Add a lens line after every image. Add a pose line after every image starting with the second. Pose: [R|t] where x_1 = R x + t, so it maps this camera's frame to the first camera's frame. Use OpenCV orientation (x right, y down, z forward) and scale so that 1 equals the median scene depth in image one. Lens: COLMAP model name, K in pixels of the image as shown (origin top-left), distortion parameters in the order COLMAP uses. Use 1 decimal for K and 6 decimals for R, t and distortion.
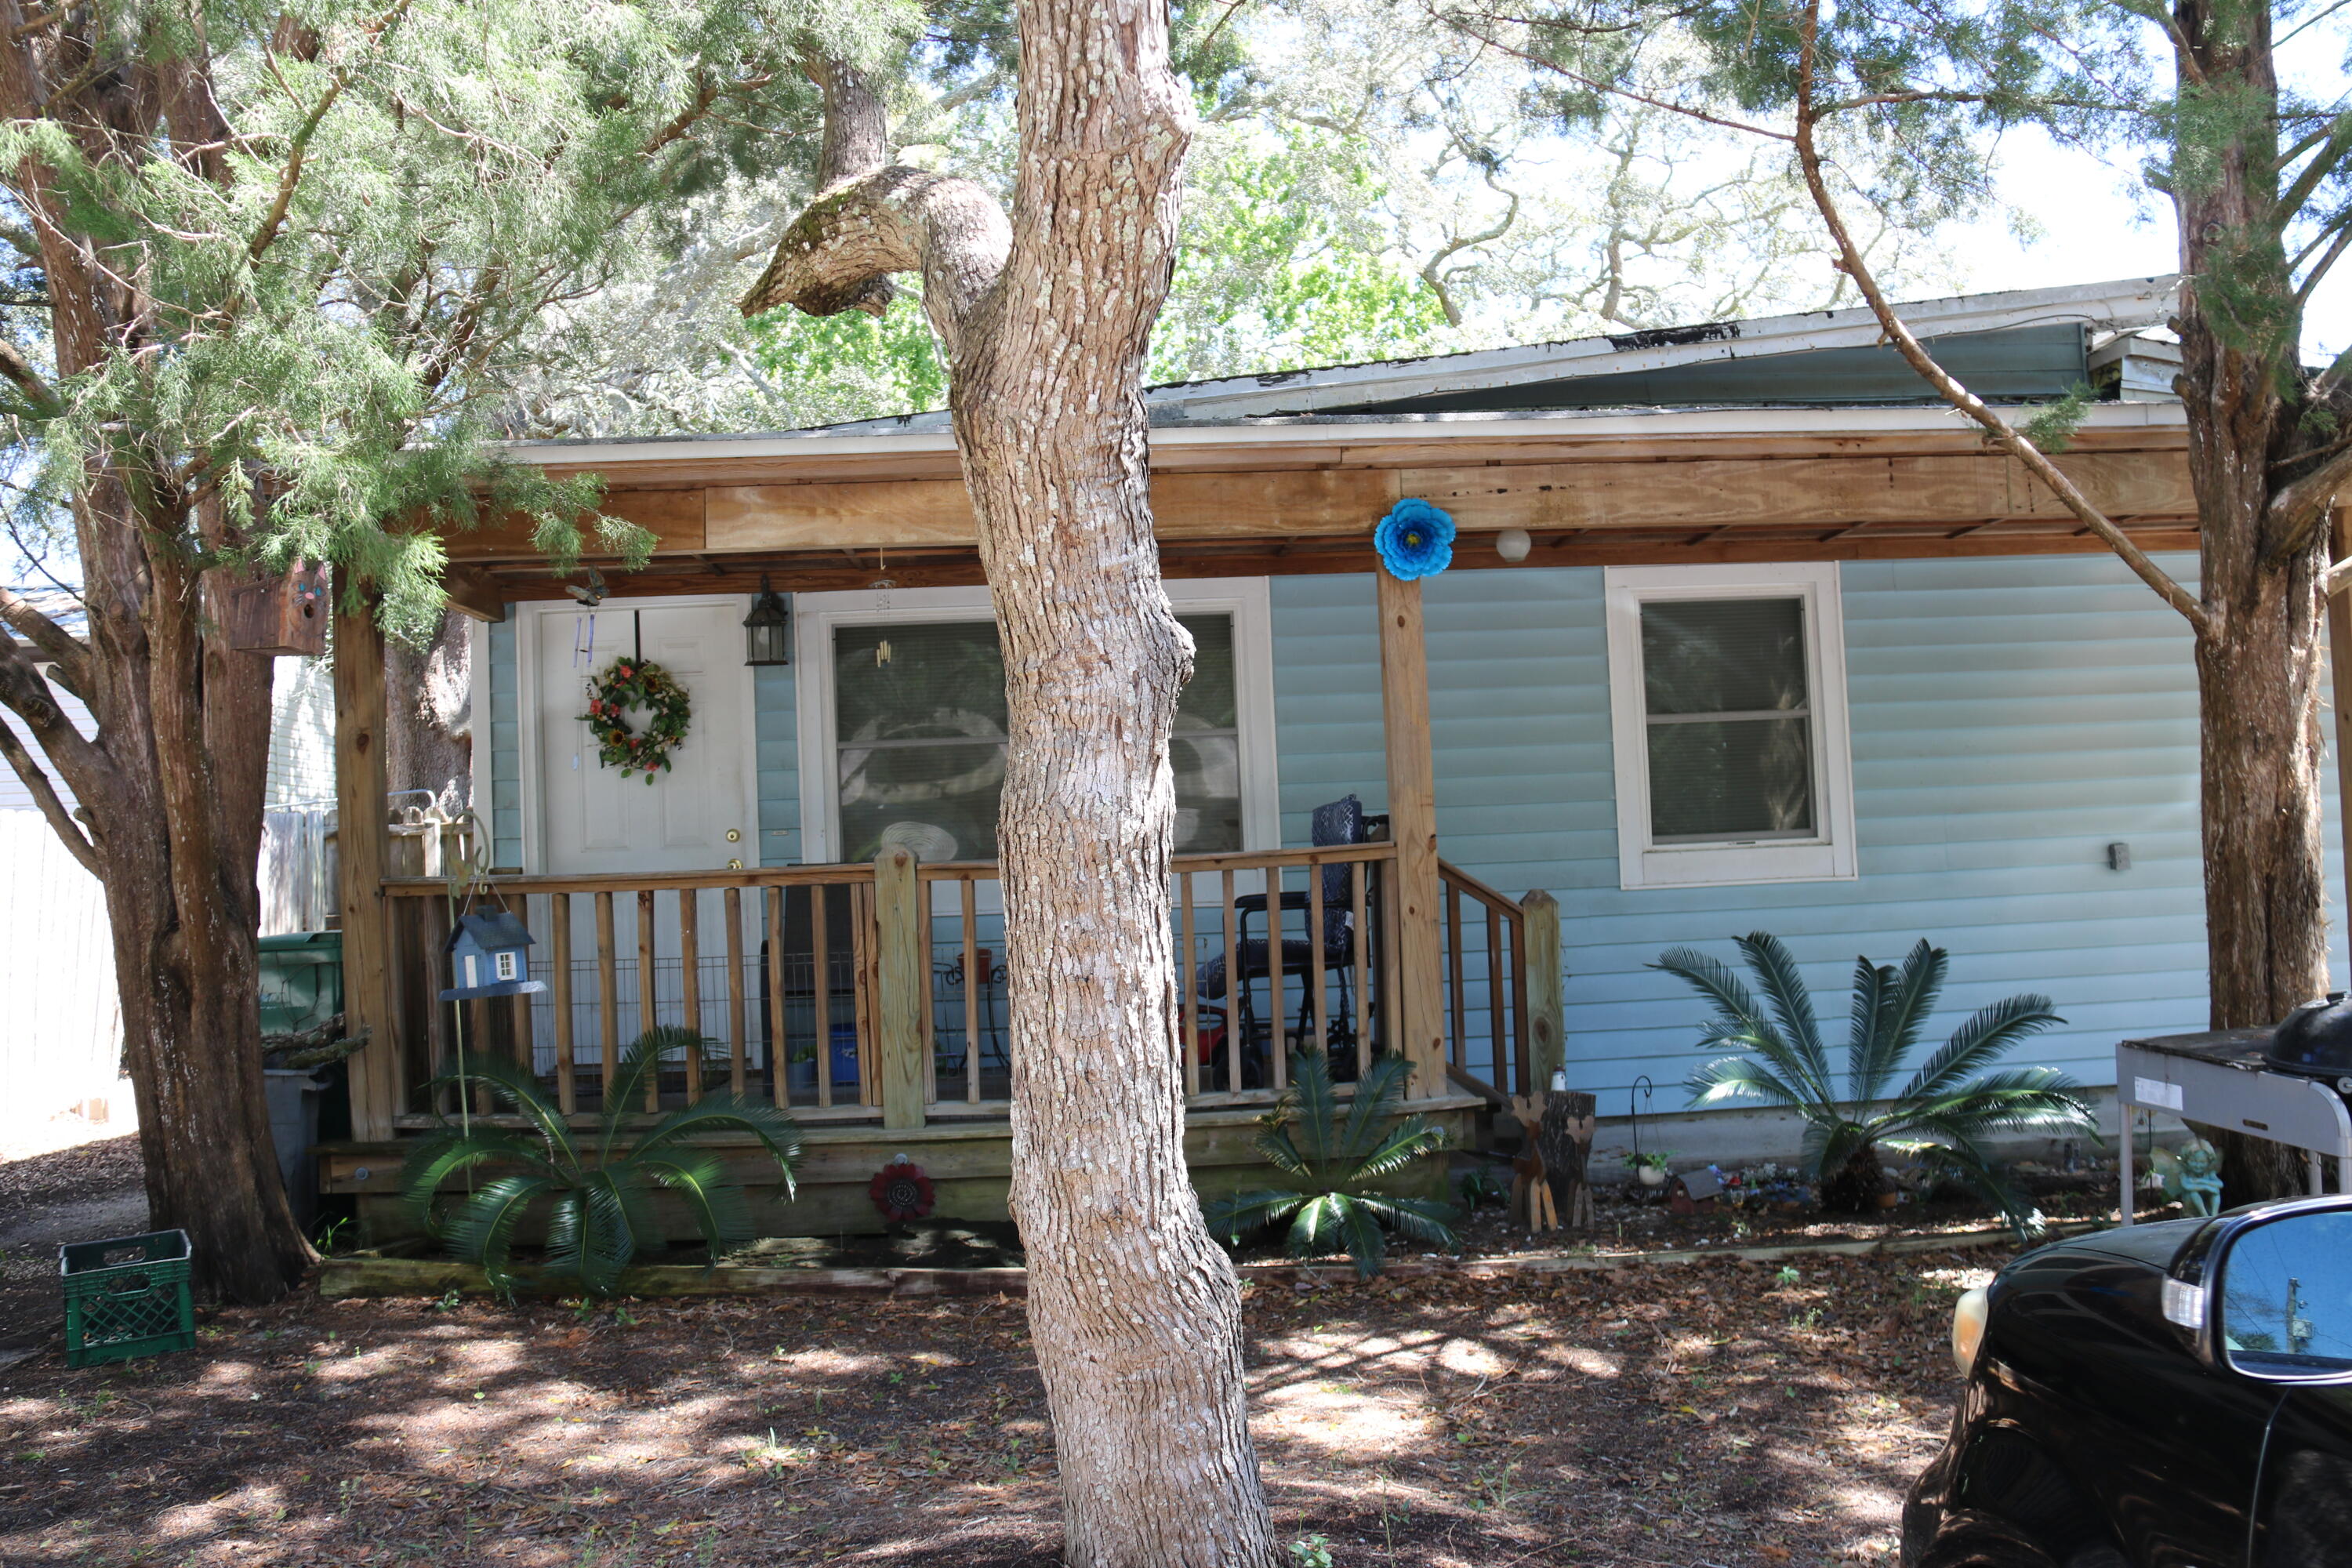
lens RADIAL K [[2139.0, 0, 1171.5], [0, 2139.0, 777.4], [0, 0, 1]] dist [-0.195010, 0.195281]
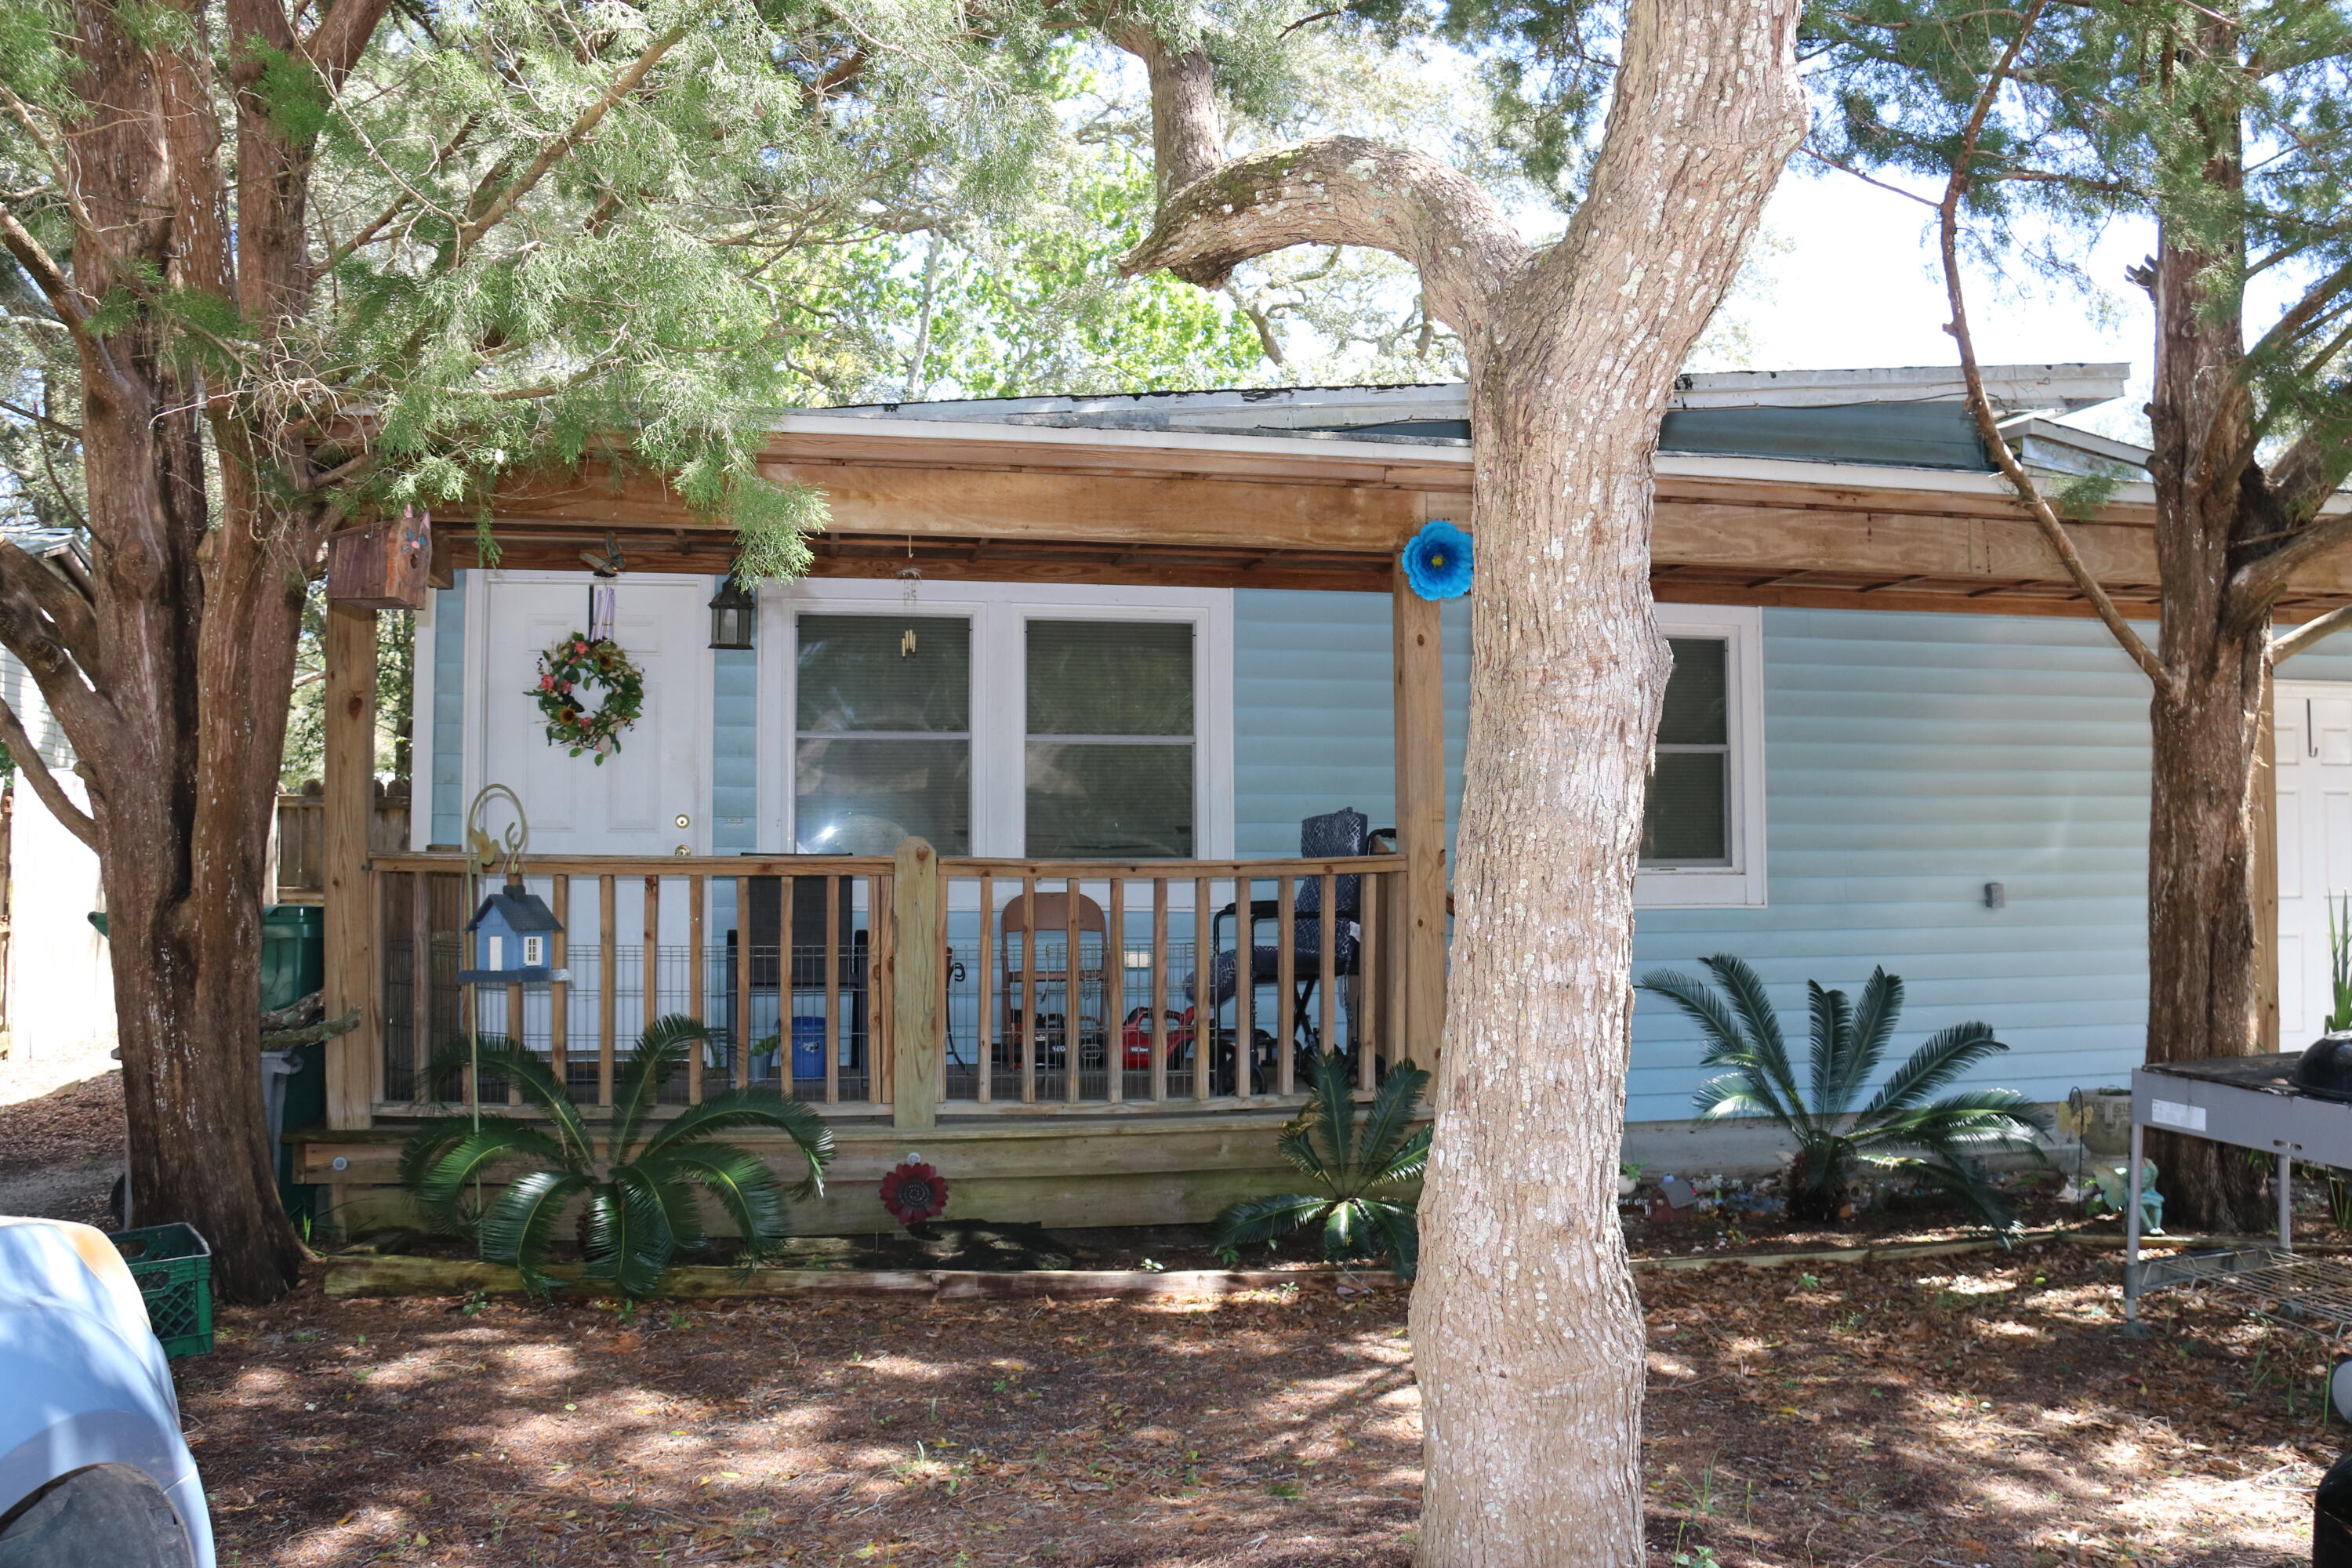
lens RADIAL K [[2059.4, 0, 1180.5], [0, 2059.4, 792.1], [0, 0, 1]] dist [-0.216278, 0.199731]
pose [[0.985497, 0.044753, 0.163687, -0.185260], [-0.044995, 0.998985, -0.002230, 0.007896], [-0.163621, -0.005167, 0.986510, 0.054857]]
